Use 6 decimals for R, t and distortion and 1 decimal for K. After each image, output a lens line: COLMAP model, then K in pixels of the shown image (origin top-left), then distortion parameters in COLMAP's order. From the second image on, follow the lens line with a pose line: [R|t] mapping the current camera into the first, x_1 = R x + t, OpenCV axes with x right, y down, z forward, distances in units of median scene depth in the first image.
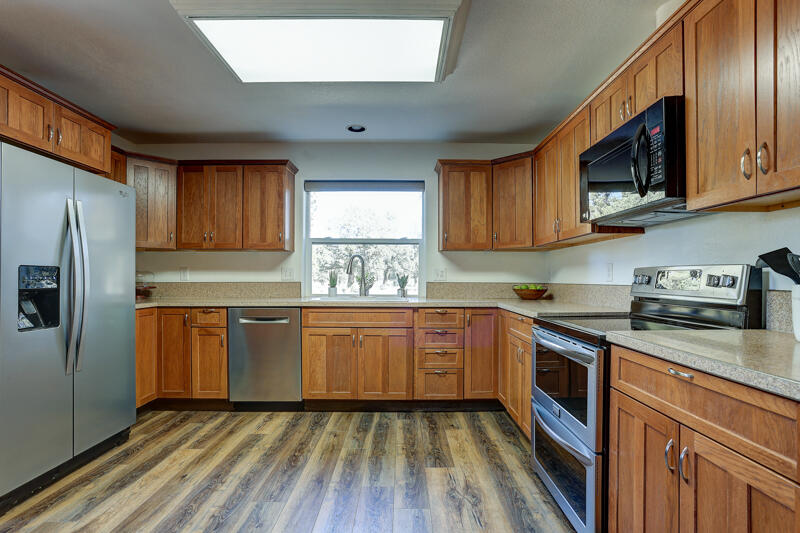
lens RADIAL K [[402.3, 0, 402.4], [0, 402.3, 274.0], [0, 0, 1]] dist [-0.044774, 0.018432]
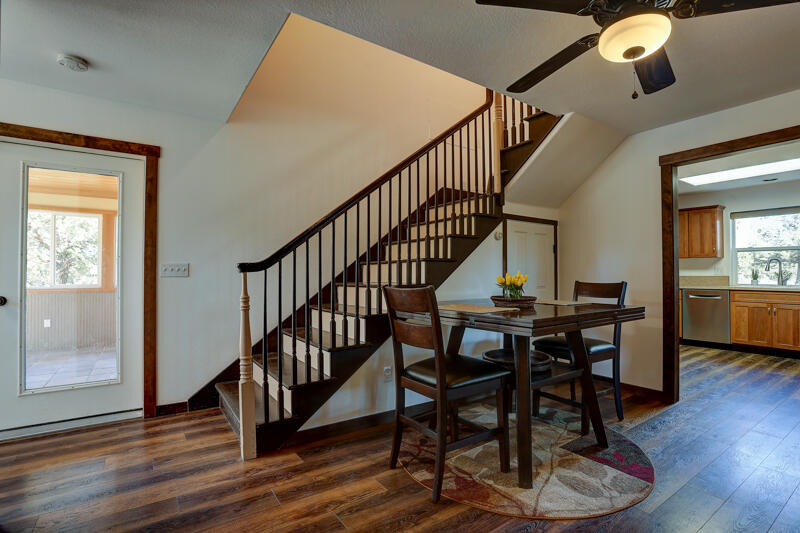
lens RADIAL K [[402.3, 0, 404.3], [0, 402.3, 265.5], [0, 0, 1]] dist [-0.044774, 0.018432]
pose [[0.589997, -0.017560, -0.807215, 0.300186], [0.004967, 0.999823, -0.018120, -0.000035], [0.807391, 0.006682, 0.589980, -1.169127]]
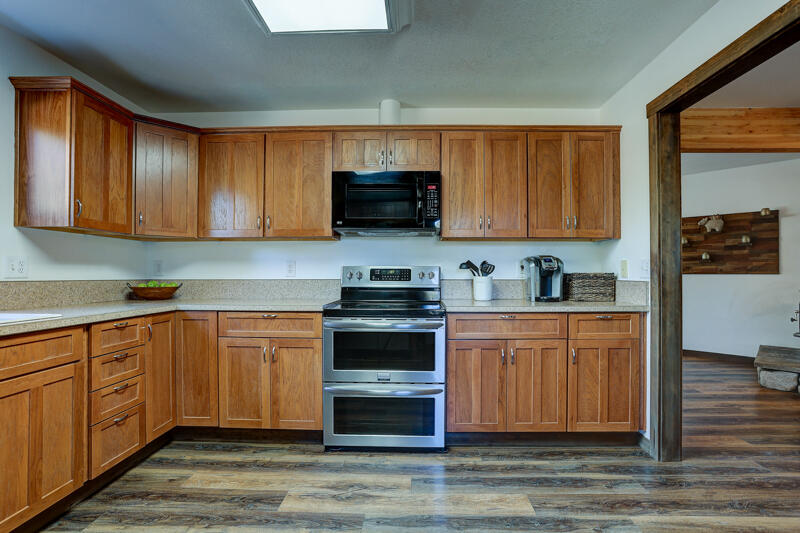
lens RADIAL K [[402.3, 0, 401.3], [0, 402.3, 266.2], [0, 0, 1]] dist [-0.044774, 0.018432]
pose [[0.015993, 0.018123, 0.999708, -0.531936], [-0.009646, 0.999792, -0.017970, 0.005524], [-0.999826, -0.009356, 0.016165, 0.535338]]
